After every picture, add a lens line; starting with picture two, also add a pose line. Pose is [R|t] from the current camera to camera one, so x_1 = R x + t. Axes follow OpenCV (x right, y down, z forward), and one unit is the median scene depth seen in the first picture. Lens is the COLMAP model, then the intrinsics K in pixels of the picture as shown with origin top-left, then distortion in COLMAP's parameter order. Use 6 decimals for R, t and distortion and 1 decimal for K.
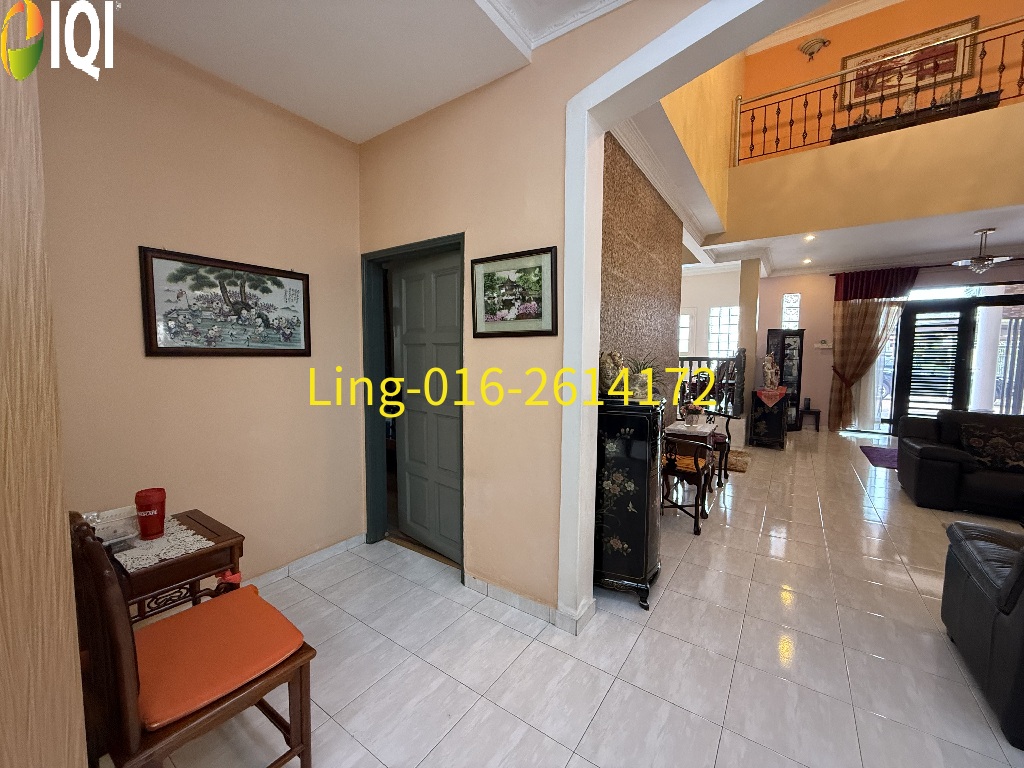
lens RADIAL K [[409.7, 0, 509.3], [0, 409.7, 377.6], [0, 0, 1]] dist [0.002389, 0.000589]
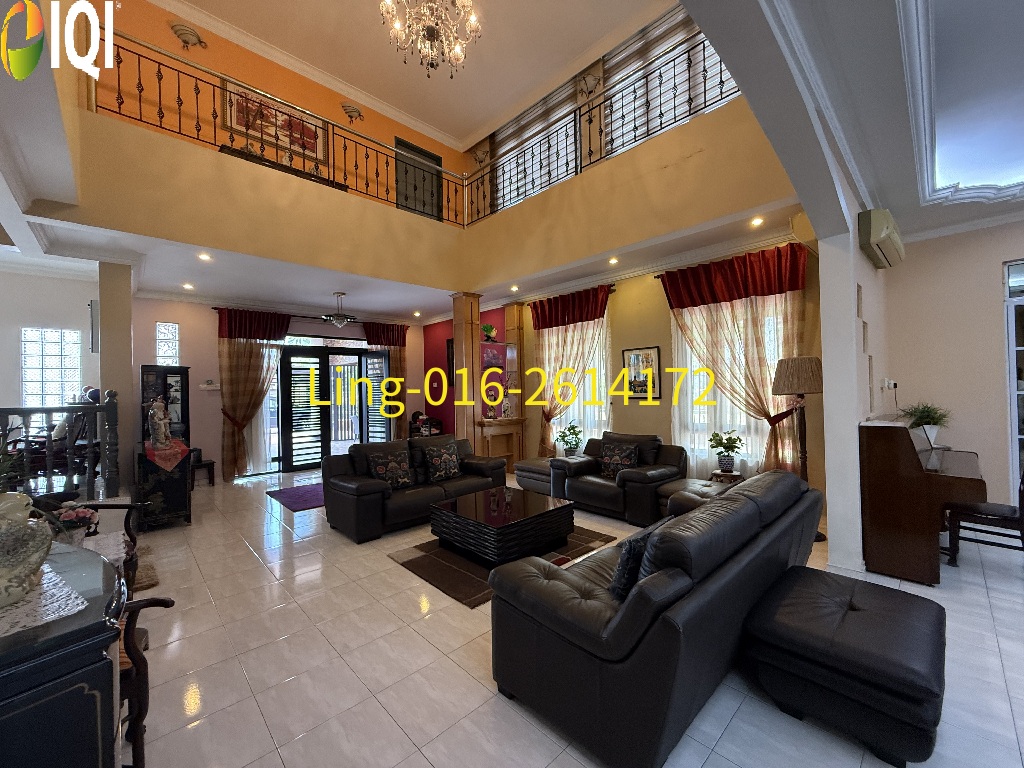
lens RADIAL K [[409.7, 0, 517.1], [0, 409.7, 386.7], [0, 0, 1]] dist [0.002389, 0.000589]
pose [[0.204702, -0.005490, 0.978809, 0.039688], [0.078425, 0.996861, -0.010810, -0.017246], [-0.975678, 0.078976, 0.204490, 0.187879]]
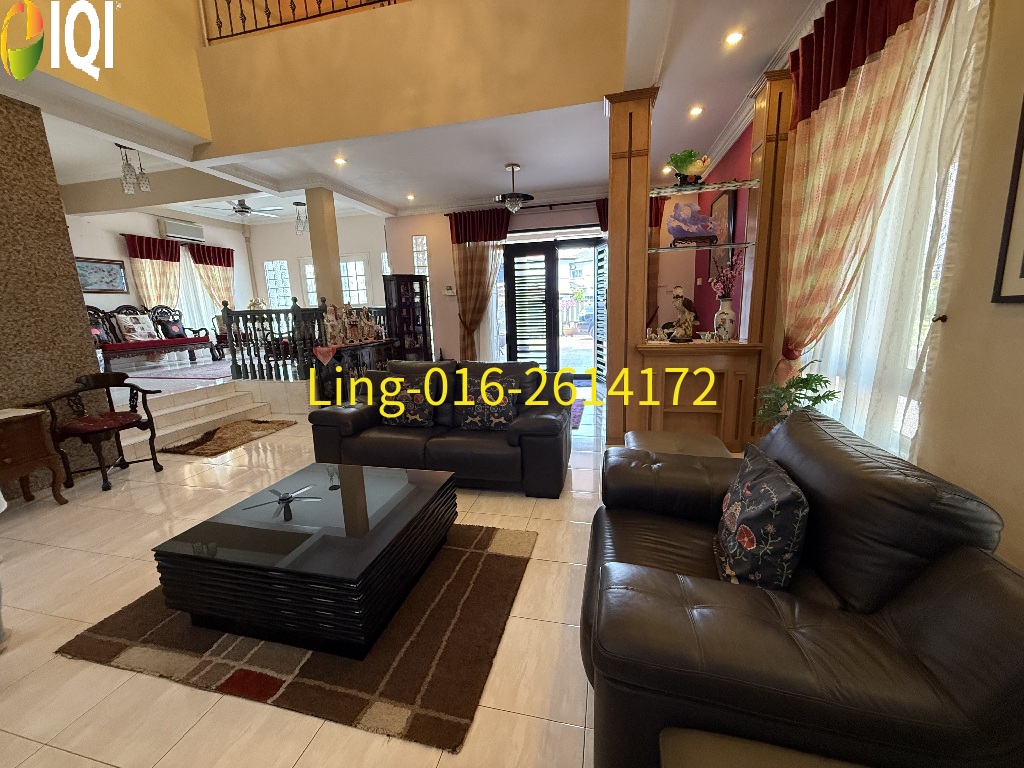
lens RADIAL K [[409.7, 0, 503.1], [0, 409.7, 389.0], [0, 0, 1]] dist [0.002389, 0.000589]
pose [[0.939018, -0.104268, 0.327678, 0.580947], [0.058358, 0.987419, 0.146966, 0.013566], [-0.338880, -0.118881, 0.933289, 0.035433]]
